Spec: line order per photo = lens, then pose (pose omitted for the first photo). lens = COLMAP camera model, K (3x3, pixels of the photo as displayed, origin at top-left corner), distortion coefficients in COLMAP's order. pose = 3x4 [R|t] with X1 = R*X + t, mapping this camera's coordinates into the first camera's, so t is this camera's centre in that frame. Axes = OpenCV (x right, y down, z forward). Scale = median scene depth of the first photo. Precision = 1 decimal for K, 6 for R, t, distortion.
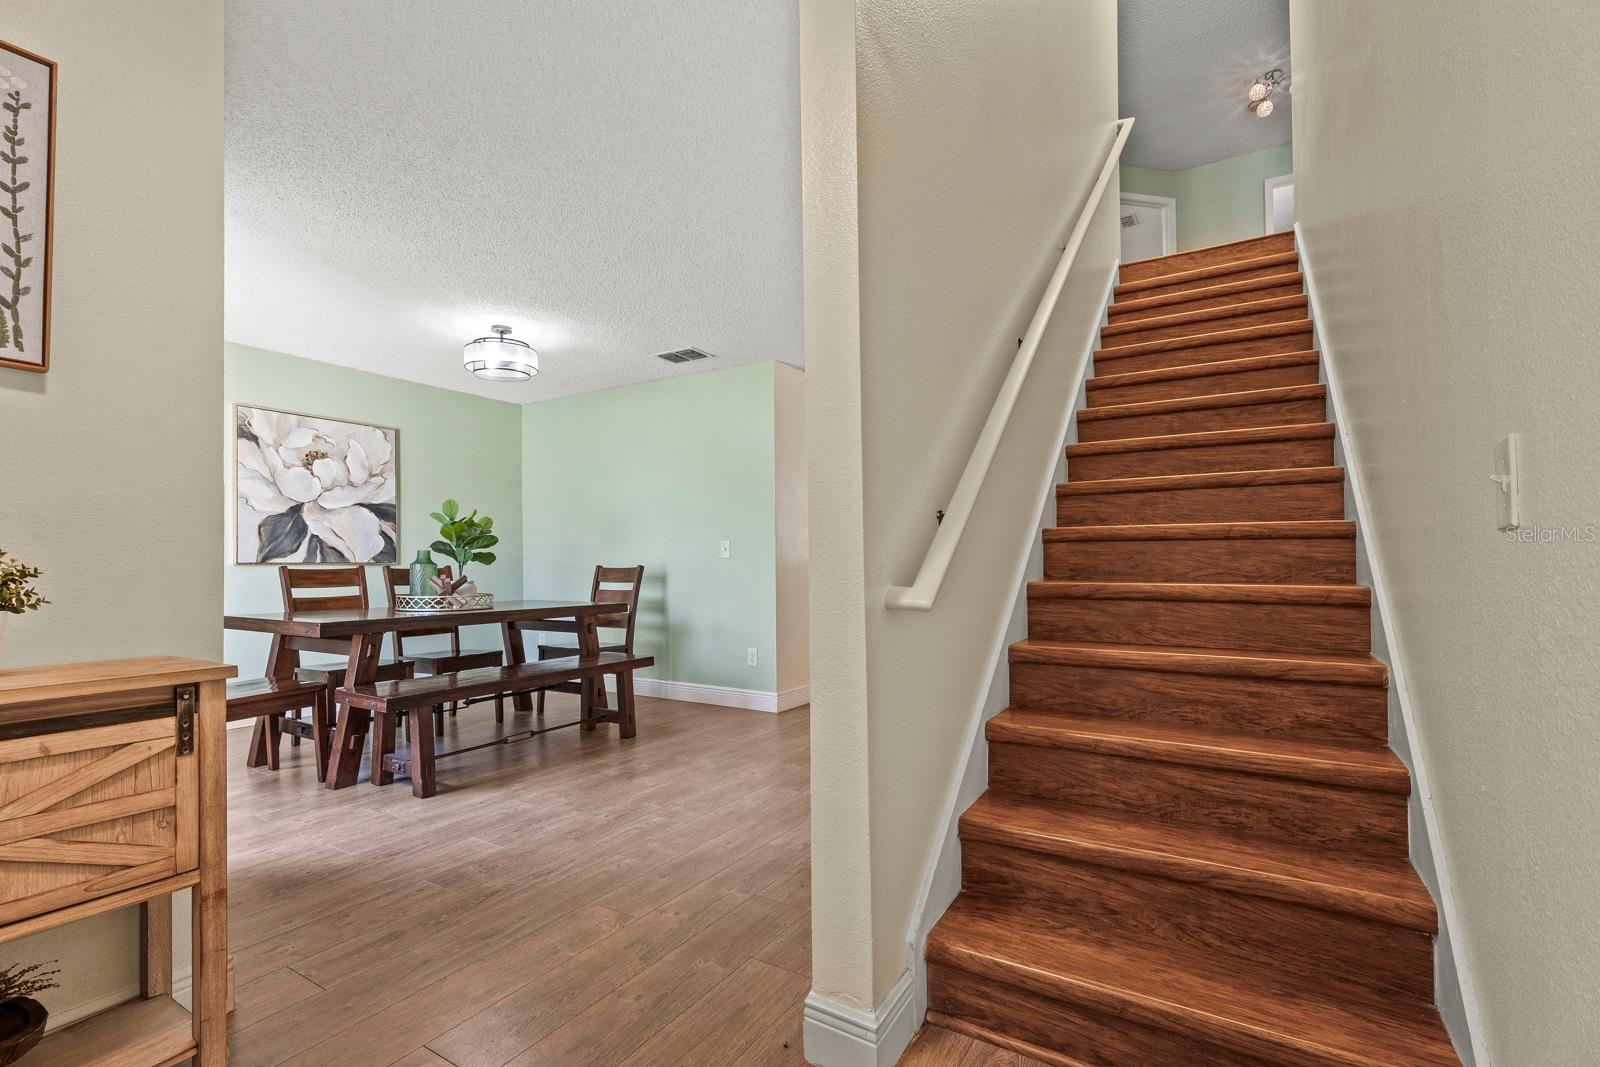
lens RADIAL K [[721.1, 0, 796.8], [0, 721.1, 514.5], [0, 0, 1]] dist [0.000326, 0.000042]
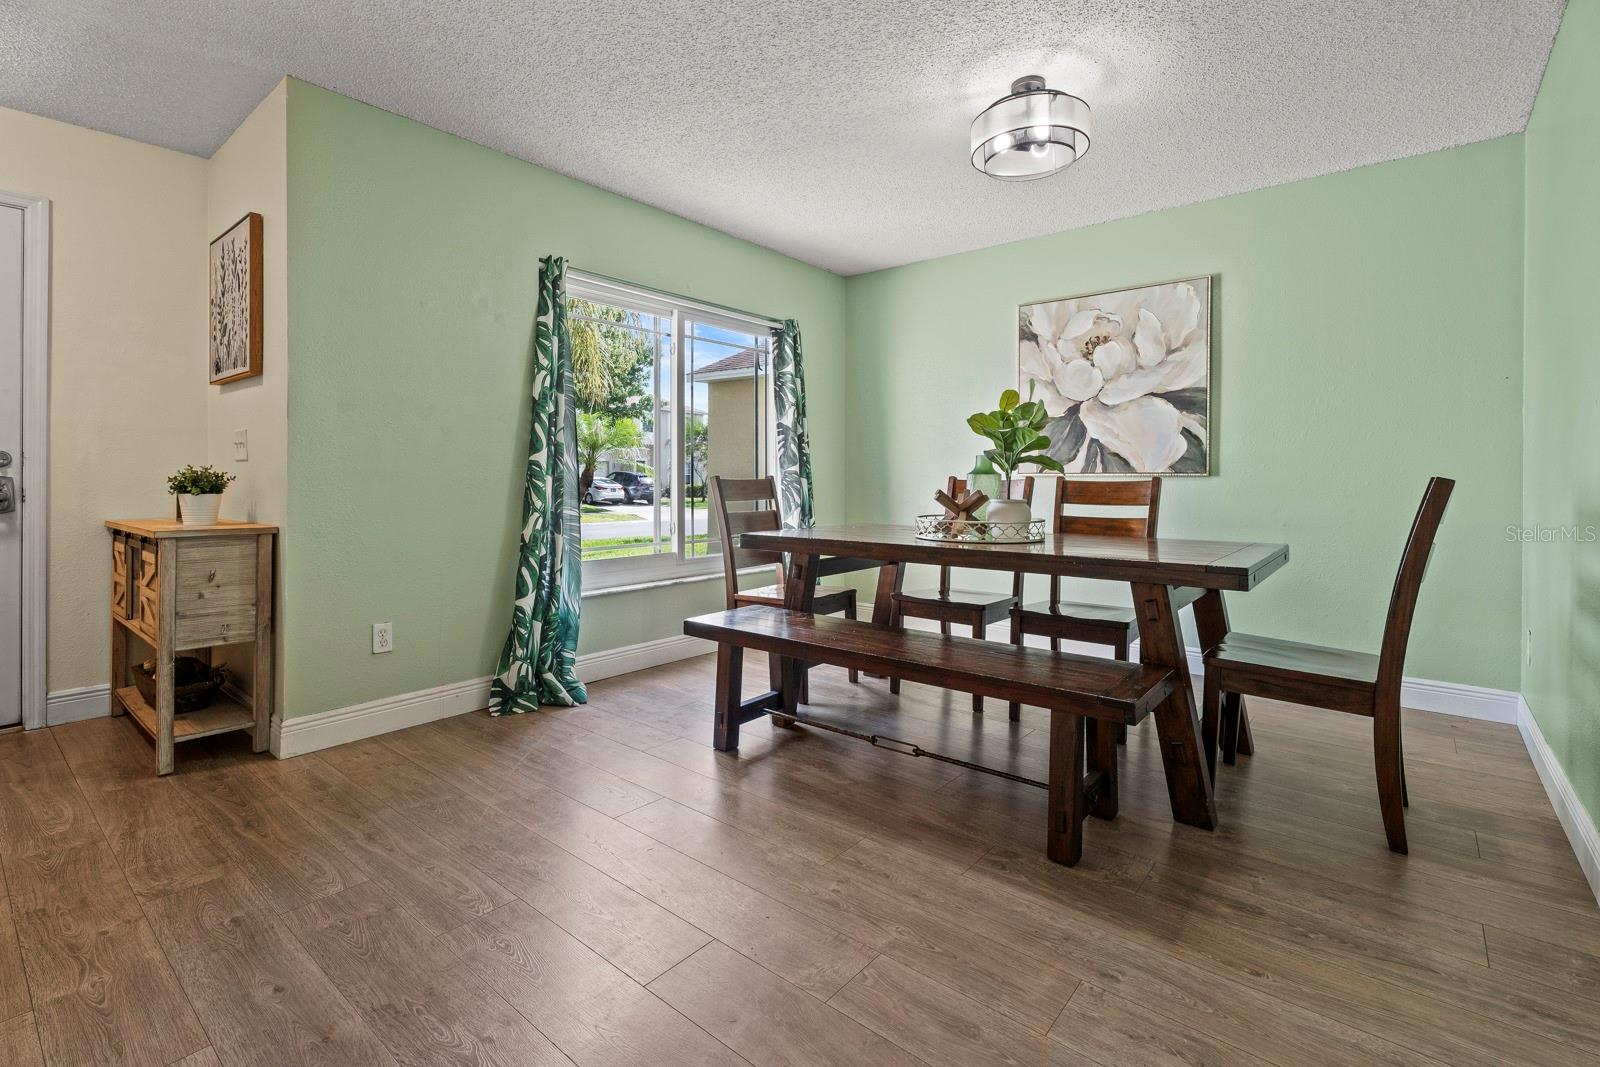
lens RADIAL K [[730.4, 0, 794.1], [0, 730.4, 491.8], [0, 0, 1]] dist [0.002188, 0.000008]
pose [[-0.142861, 0.027427, -0.989363, 0.203355], [0.068085, 0.997520, 0.017822, 0.049851], [0.987398, -0.064815, -0.144374, 0.778851]]
